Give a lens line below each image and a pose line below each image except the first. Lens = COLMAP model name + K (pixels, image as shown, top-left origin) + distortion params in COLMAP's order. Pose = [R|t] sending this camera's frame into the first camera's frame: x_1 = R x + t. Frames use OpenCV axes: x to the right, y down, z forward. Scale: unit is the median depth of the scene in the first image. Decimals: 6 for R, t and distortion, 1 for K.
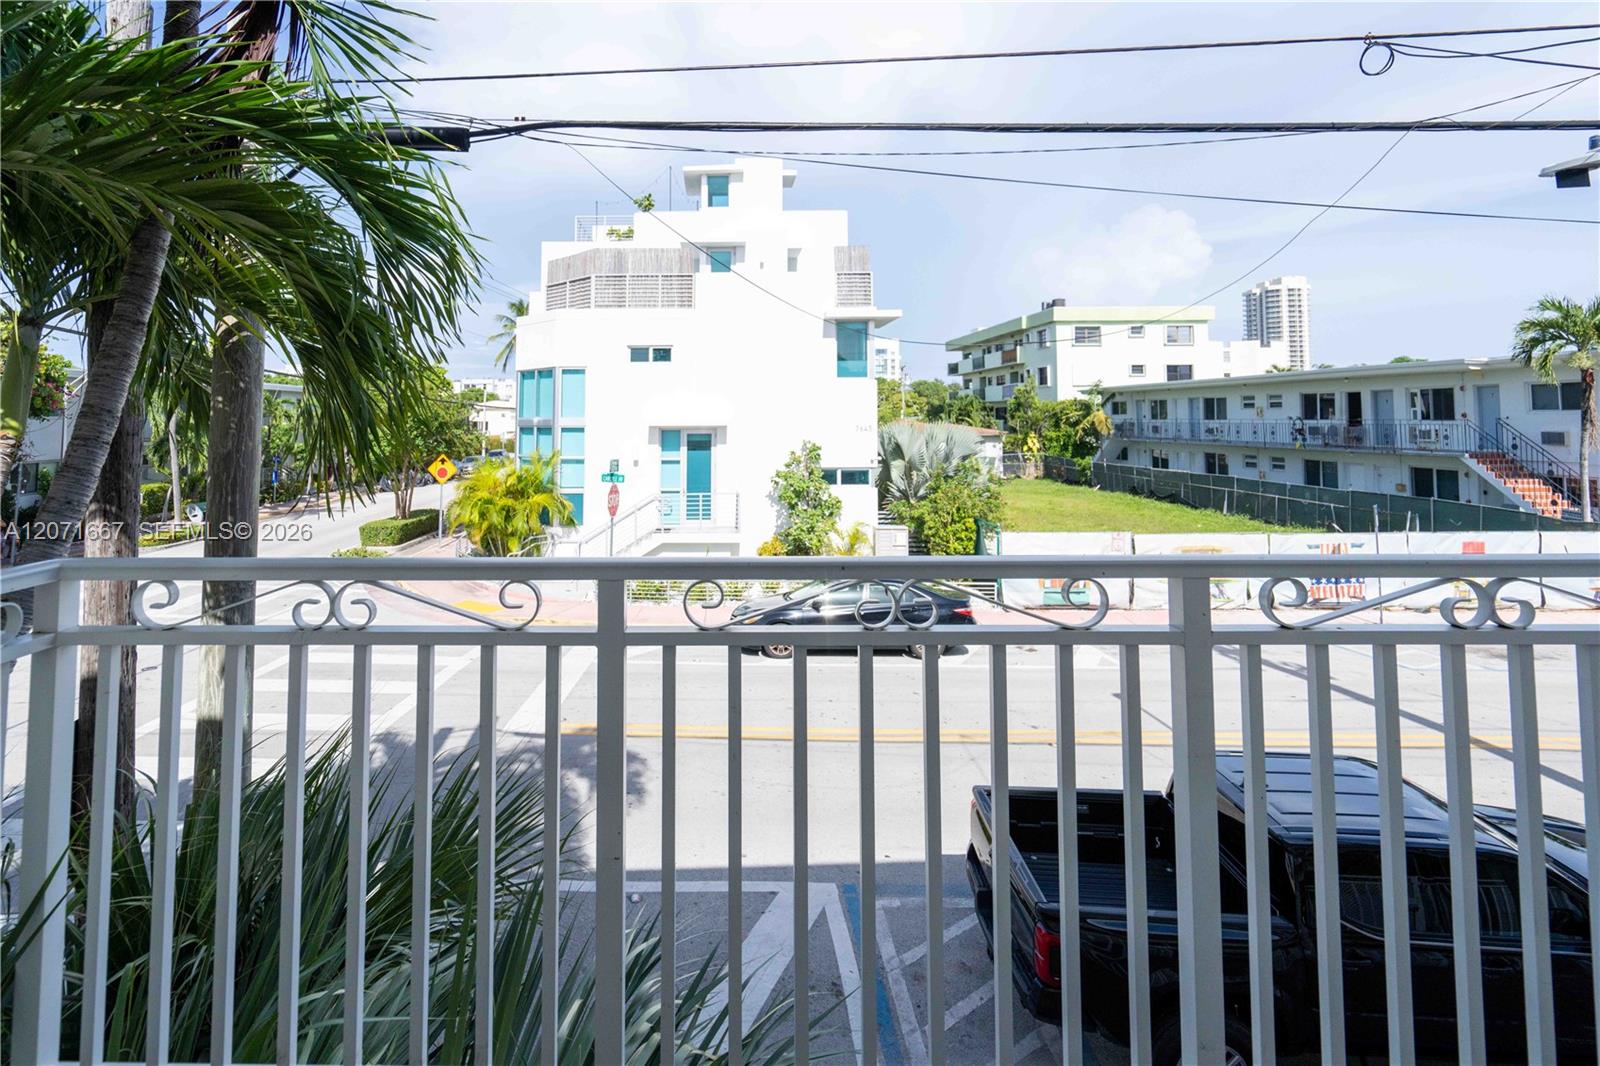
lens RADIAL K [[775.6, 0, 696.8], [0, 775.6, 383.6], [0, 0, 1]] dist [-0.010463, -0.000392]
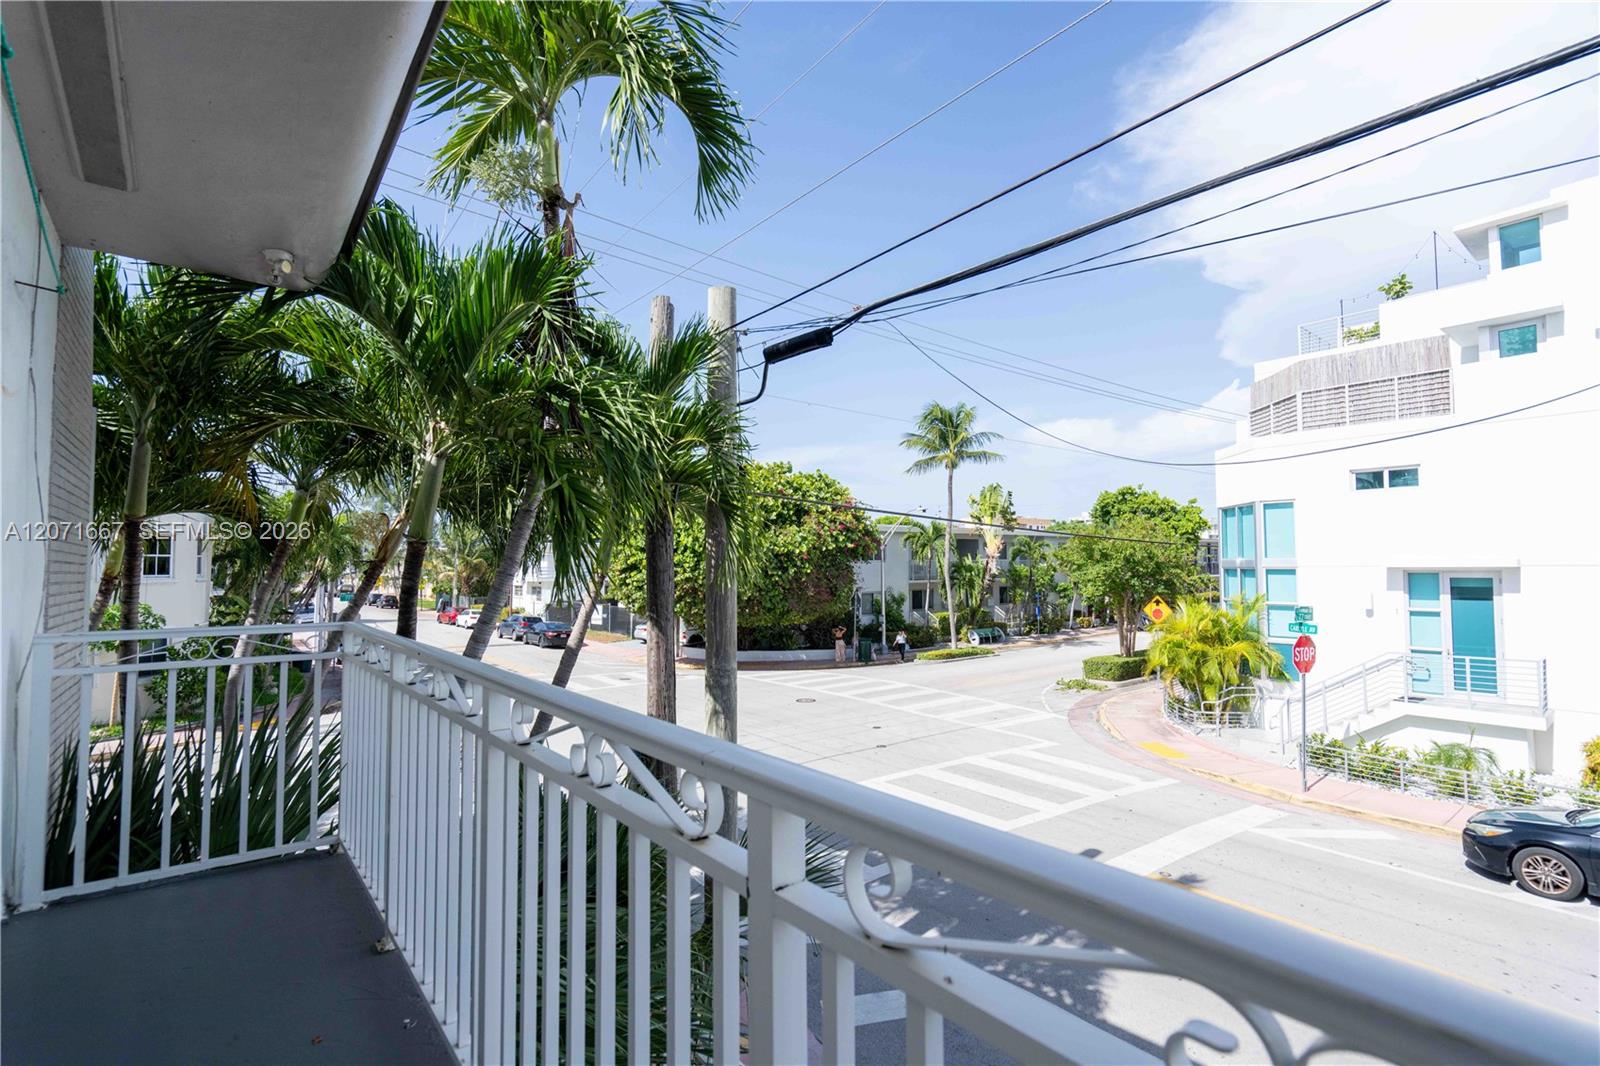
lens RADIAL K [[745.9, 0, 810.2], [0, 745.9, 537.7], [0, 0, 1]] dist [0.001381, 0.000460]
pose [[0.653118, -0.027576, -0.756754, 0.112657], [0.038533, 0.999252, -0.003157, 0.002554], [0.756275, -0.027098, 0.653692, 0.034975]]
